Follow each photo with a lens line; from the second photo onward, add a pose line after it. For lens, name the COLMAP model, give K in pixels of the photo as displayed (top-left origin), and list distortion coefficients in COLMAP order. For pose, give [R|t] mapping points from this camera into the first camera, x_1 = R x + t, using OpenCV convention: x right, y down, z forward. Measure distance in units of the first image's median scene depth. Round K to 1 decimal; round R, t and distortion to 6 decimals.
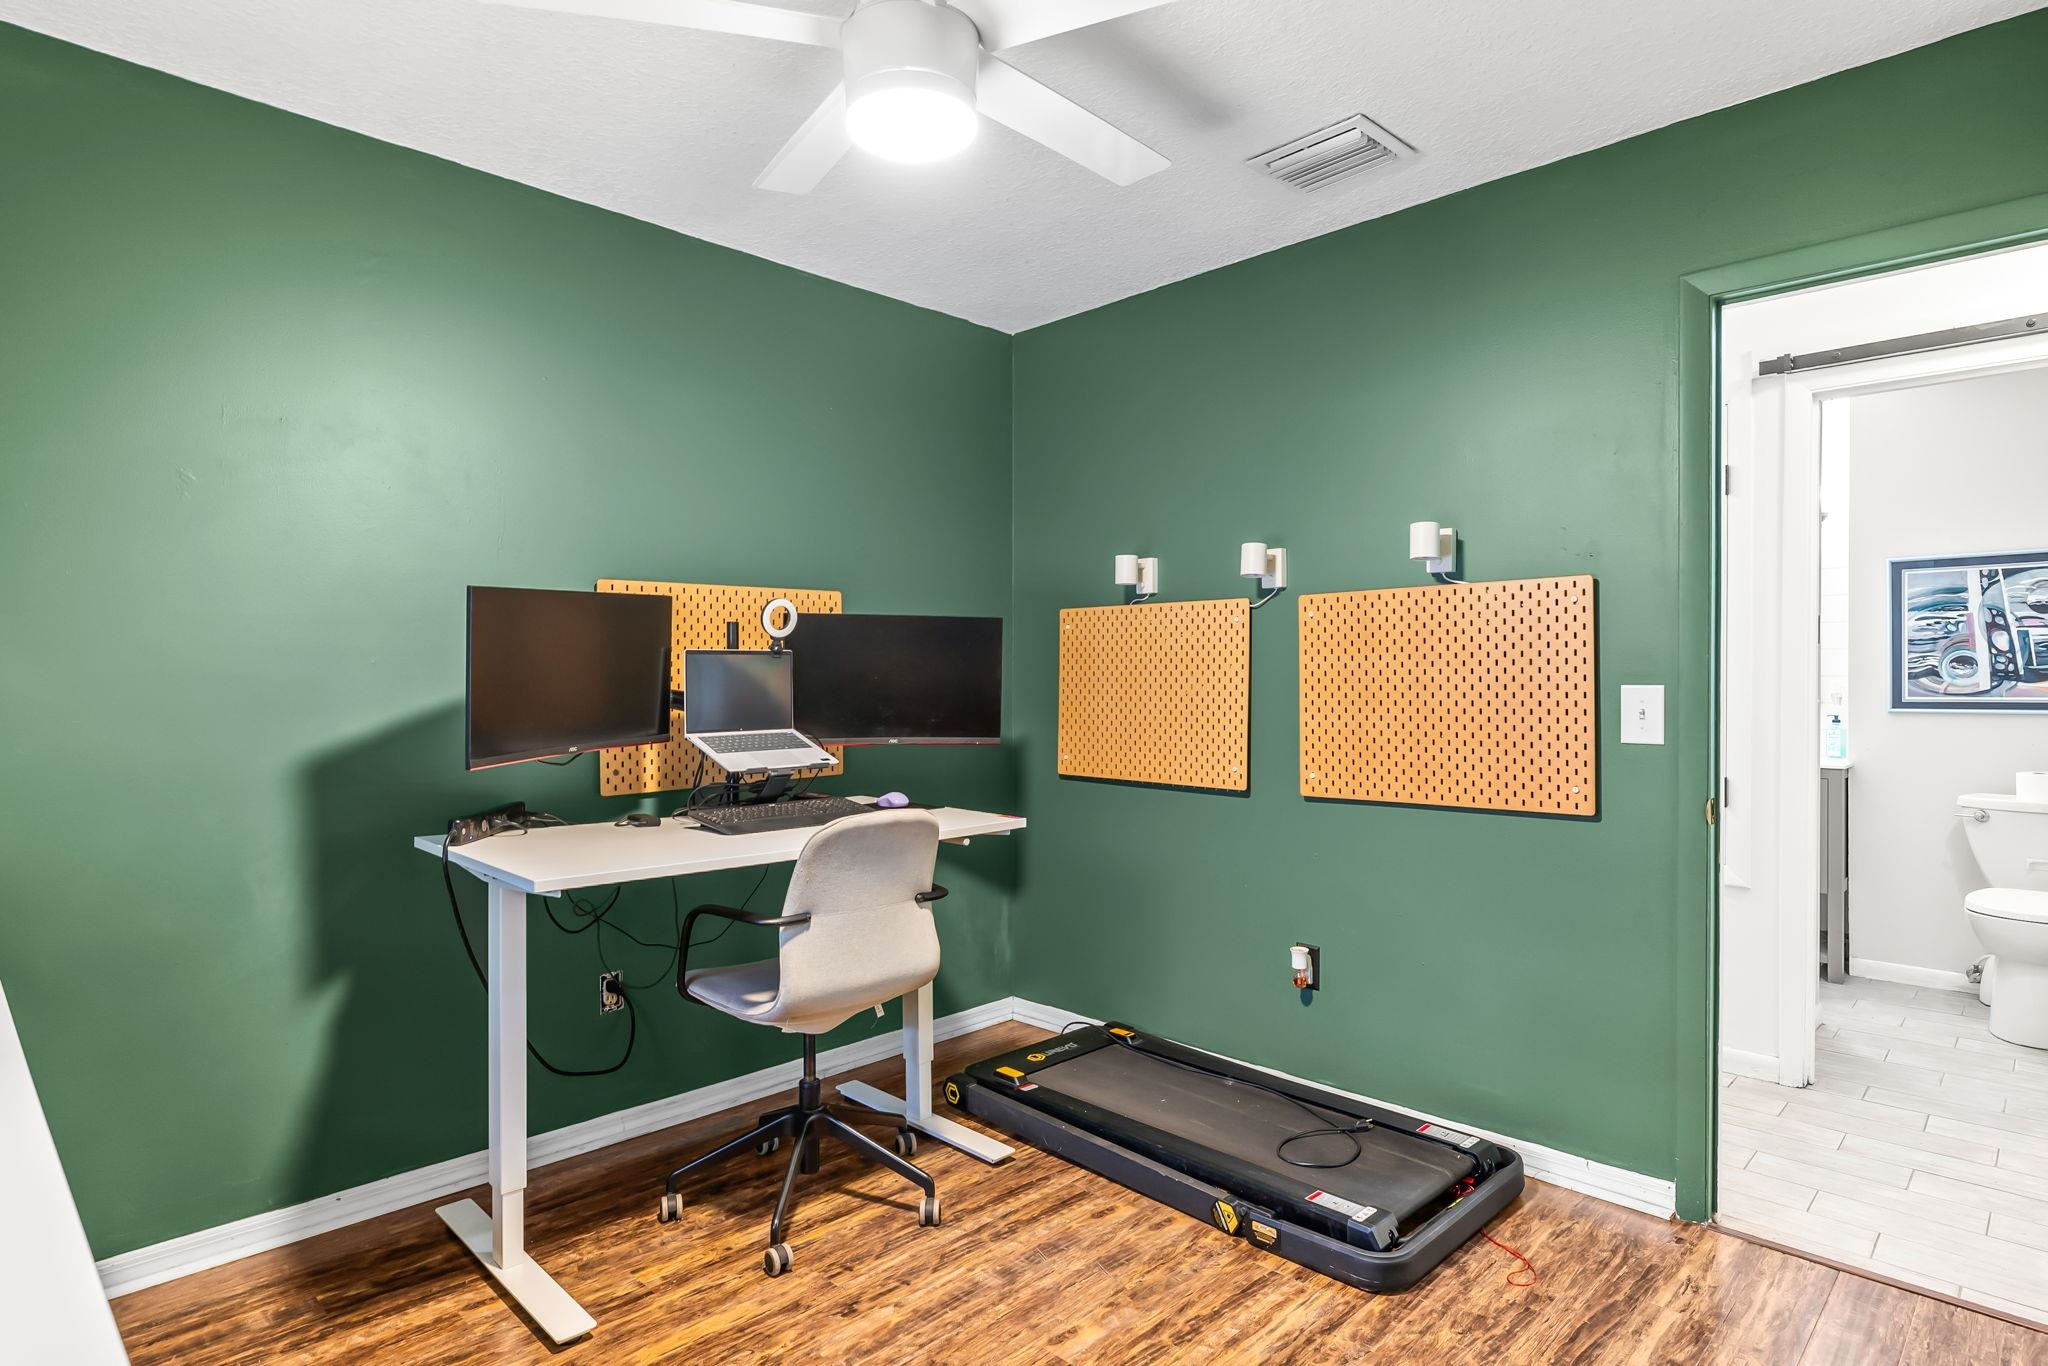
lens RADIAL K [[1082.7, 0, 1024.8], [0, 1082.7, 683.9], [0, 0, 1]] dist [-0.002442, 0.000244]
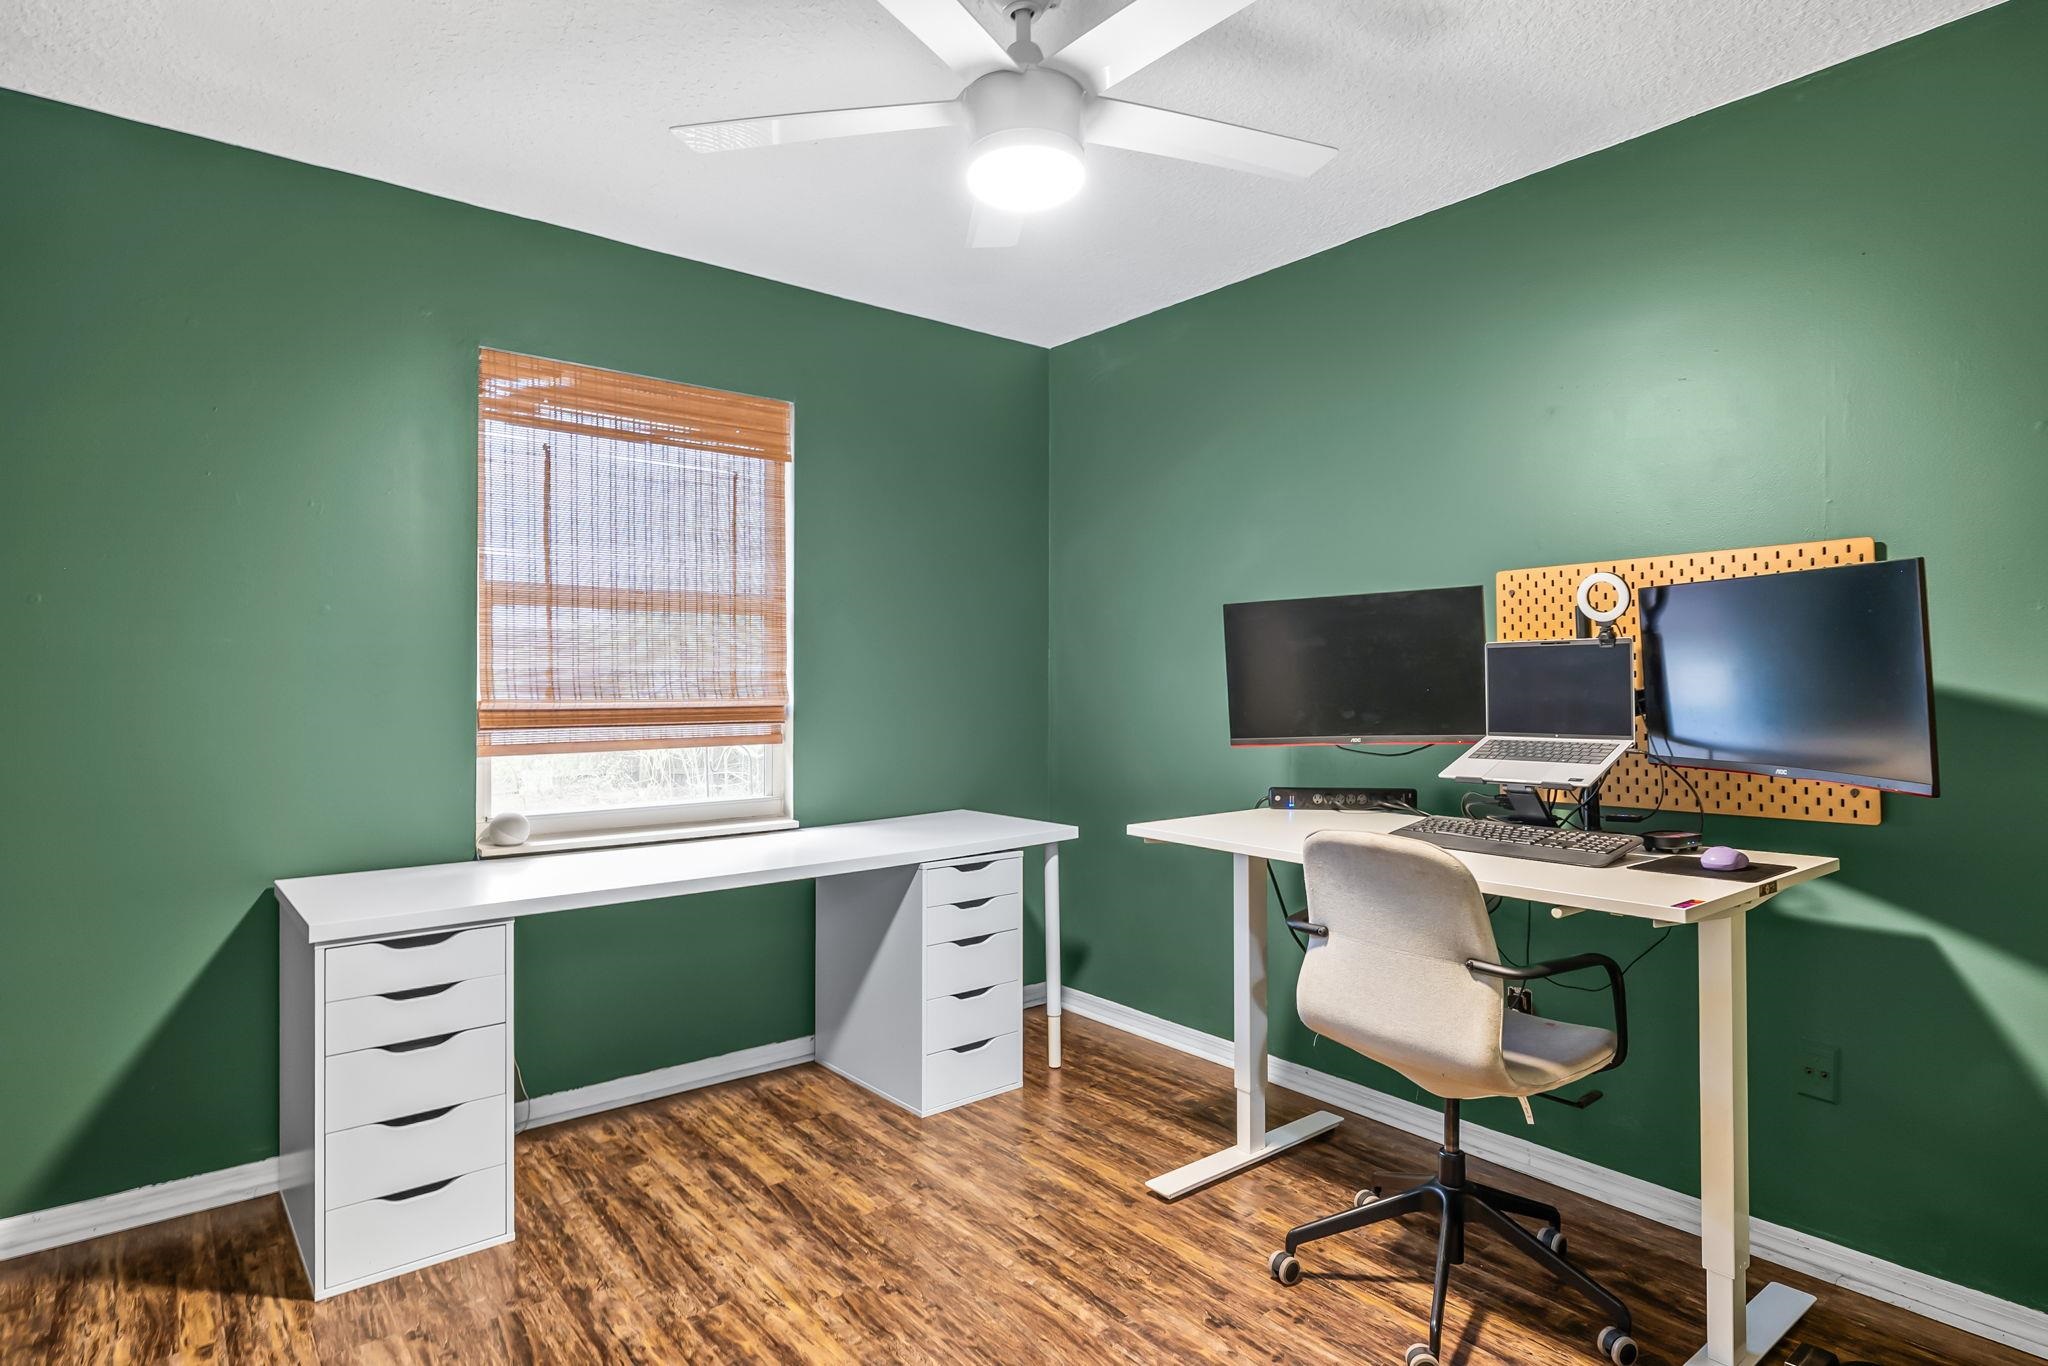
lens RADIAL K [[1082.7, 0, 1022.8], [0, 1082.7, 663.4], [0, 0, 1]] dist [-0.002442, 0.000244]
pose [[-0.101861, -0.013345, -0.994709, 0.966188], [-0.003888, 0.999908, -0.013016, -0.002788], [0.994791, 0.002542, -0.101904, 1.068688]]
